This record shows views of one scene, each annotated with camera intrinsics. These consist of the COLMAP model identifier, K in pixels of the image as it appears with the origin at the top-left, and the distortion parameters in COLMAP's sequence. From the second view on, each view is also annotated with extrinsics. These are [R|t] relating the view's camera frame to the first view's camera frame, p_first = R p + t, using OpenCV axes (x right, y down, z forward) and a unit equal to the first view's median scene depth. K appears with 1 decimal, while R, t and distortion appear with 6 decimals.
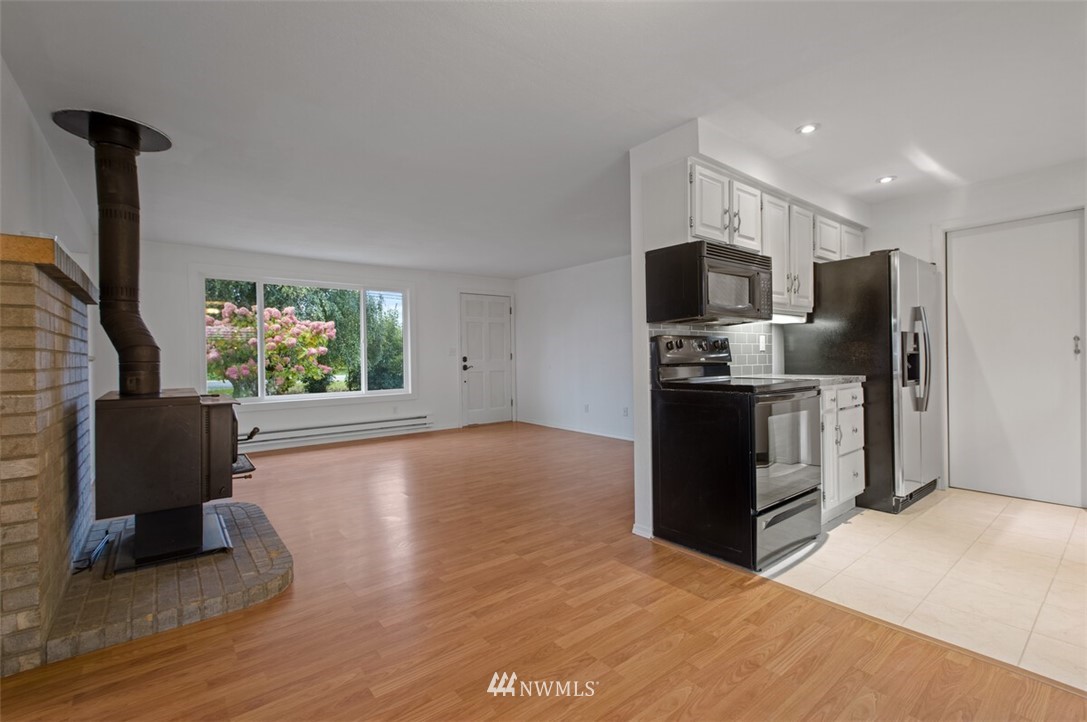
lens RADIAL K [[492.8, 0, 539.8], [0, 492.8, 356.6], [0, 0, 1]] dist [0.001669, -0.000806]
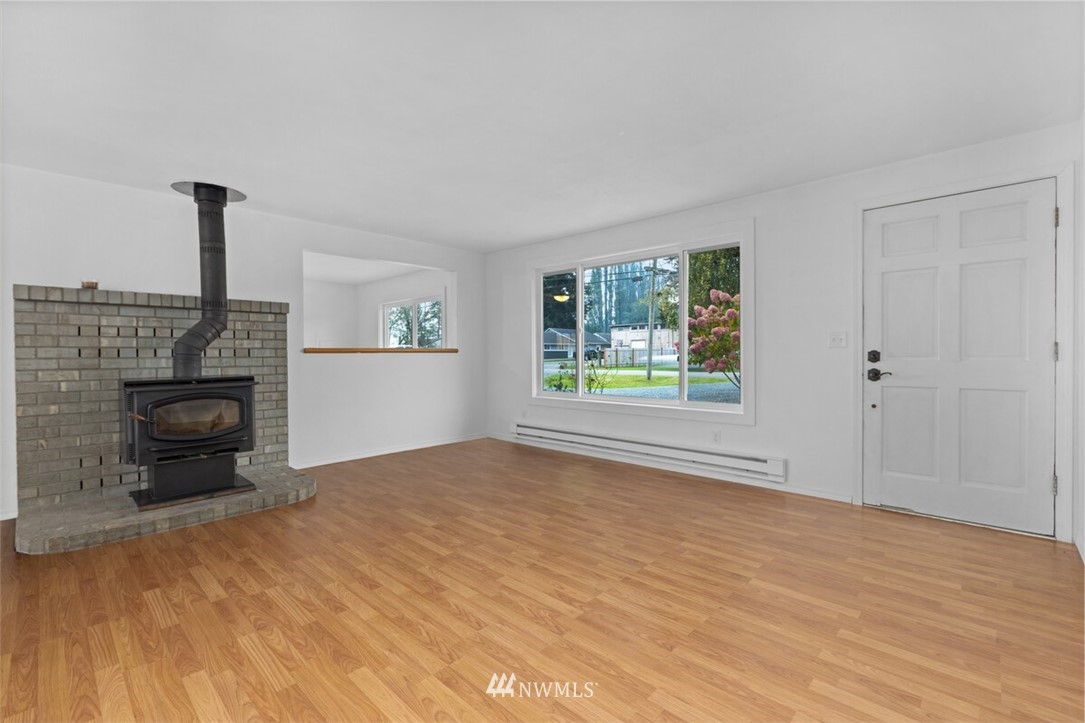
lens RADIAL K [[491.9, 0, 567.7], [0, 491.9, 347.2], [0, 0, 1]] dist [0.001669, -0.000806]
pose [[0.146226, 0.001668, -0.989250, 0.525401], [0.001168, 0.999998, 0.001858, -0.008349], [0.989250, -0.001427, 0.146224, 1.368102]]
